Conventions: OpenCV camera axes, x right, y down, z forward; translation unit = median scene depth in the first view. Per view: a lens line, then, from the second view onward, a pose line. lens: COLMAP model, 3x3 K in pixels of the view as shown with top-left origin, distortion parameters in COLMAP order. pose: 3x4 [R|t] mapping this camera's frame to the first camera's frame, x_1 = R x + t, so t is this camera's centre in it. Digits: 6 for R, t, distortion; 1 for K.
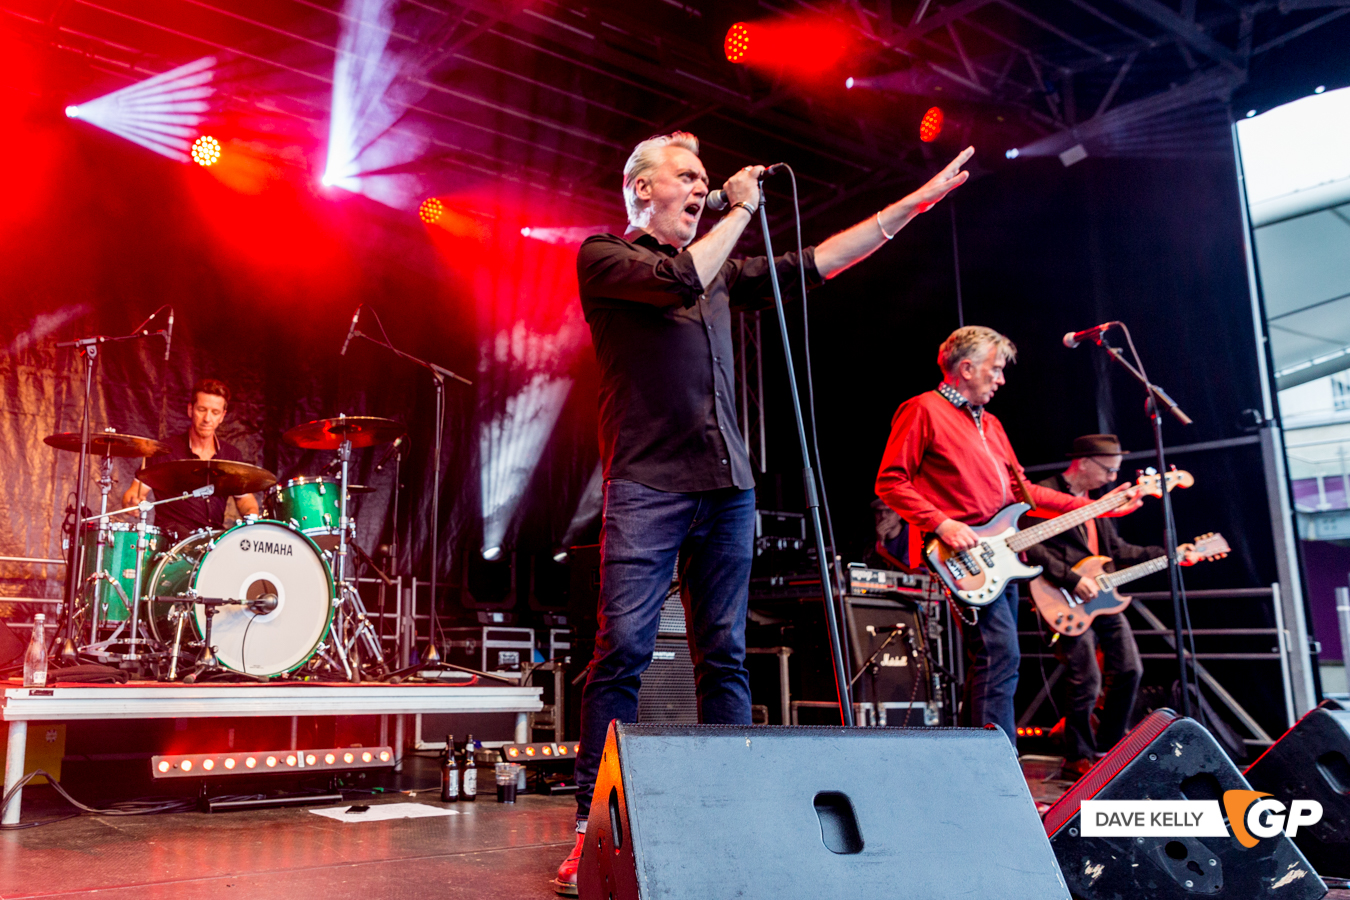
lens RADIAL K [[1158.1, 0, 461.9], [0, 1158.1, 417.6], [0, 0, 1]] dist [0.009689, -0.005523]
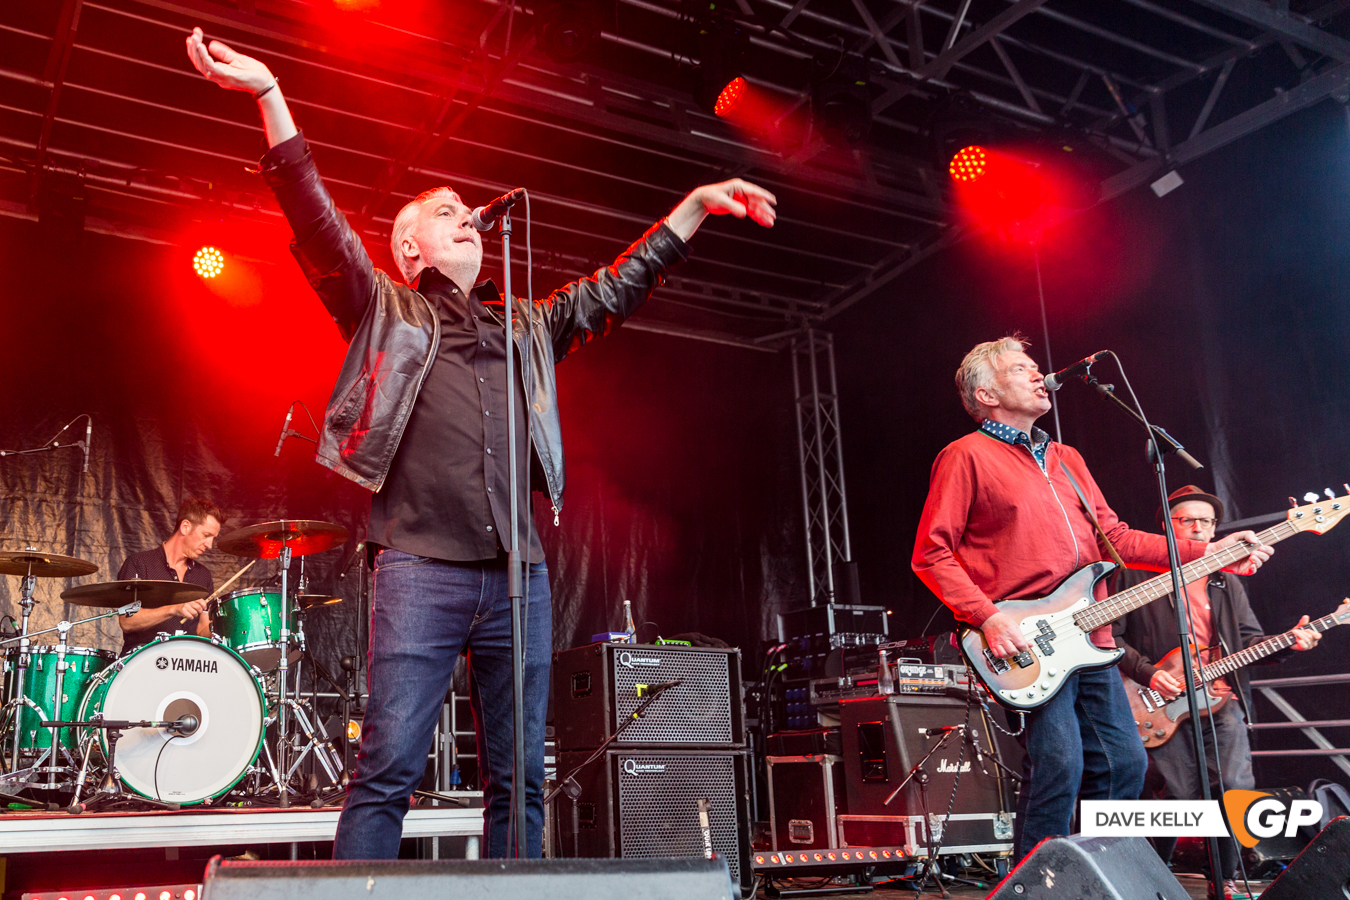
lens RADIAL K [[1162.0, 0, 464.4], [0, 1162.0, 520.7], [0, 0, 1]] dist [0.010139, -0.002166]
pose [[0.989334, -0.056185, -0.134390, 0.177760], [0.054689, 0.998394, -0.014802, 0.021109], [0.135006, 0.007295, 0.990818, 0.095470]]
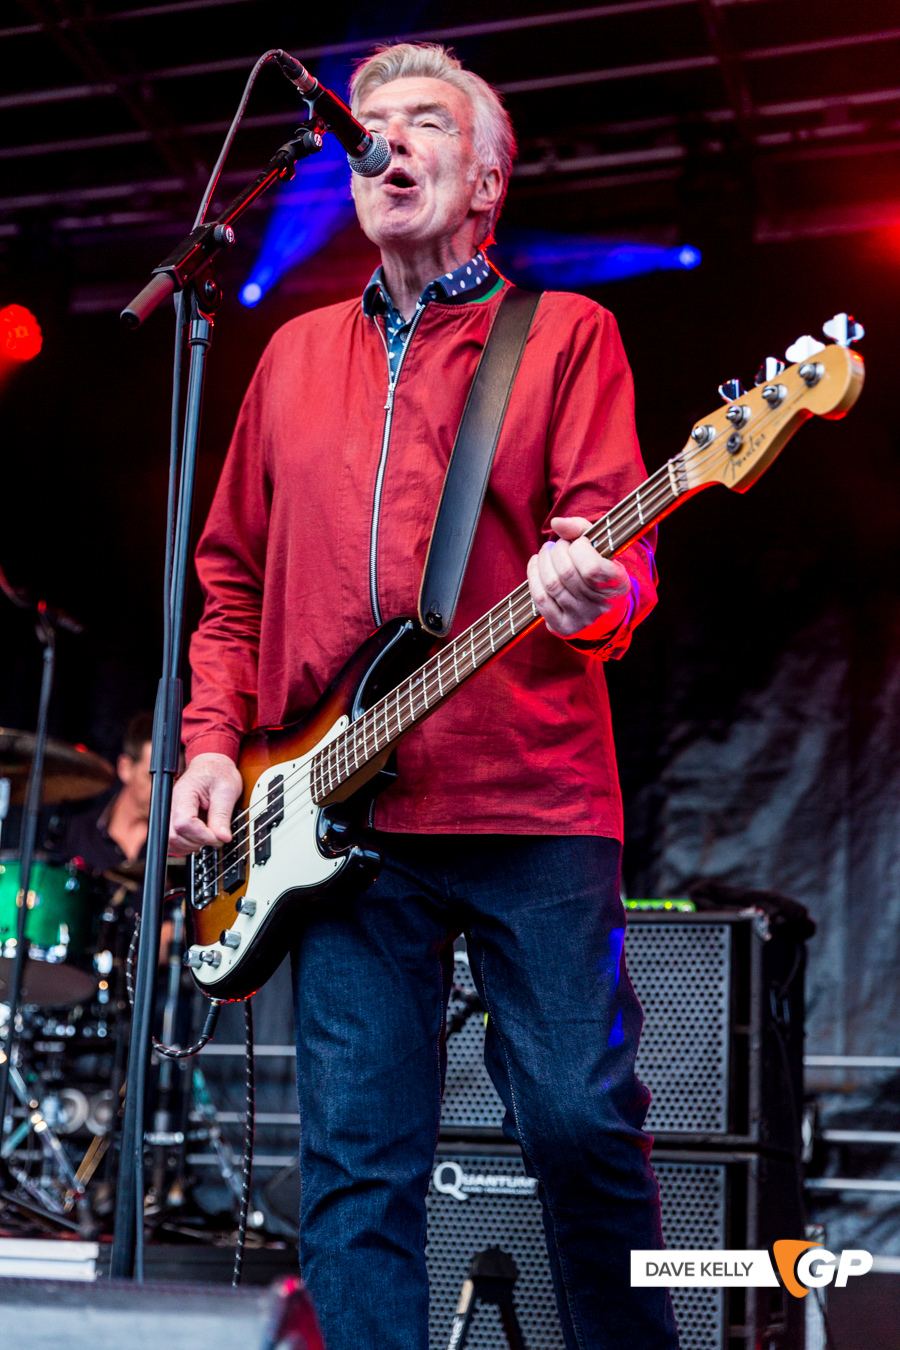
lens RADIAL K [[2174.2, 0, 450.0], [0, 2174.2, 675.0], [0, 0, 1]] dist [0.033462, 0.037507]
pose [[0.608245, -0.186325, -0.771570, 0.861793], [0.132497, 0.982253, -0.132752, 0.140240], [0.782612, -0.021485, 0.622139, 0.559050]]
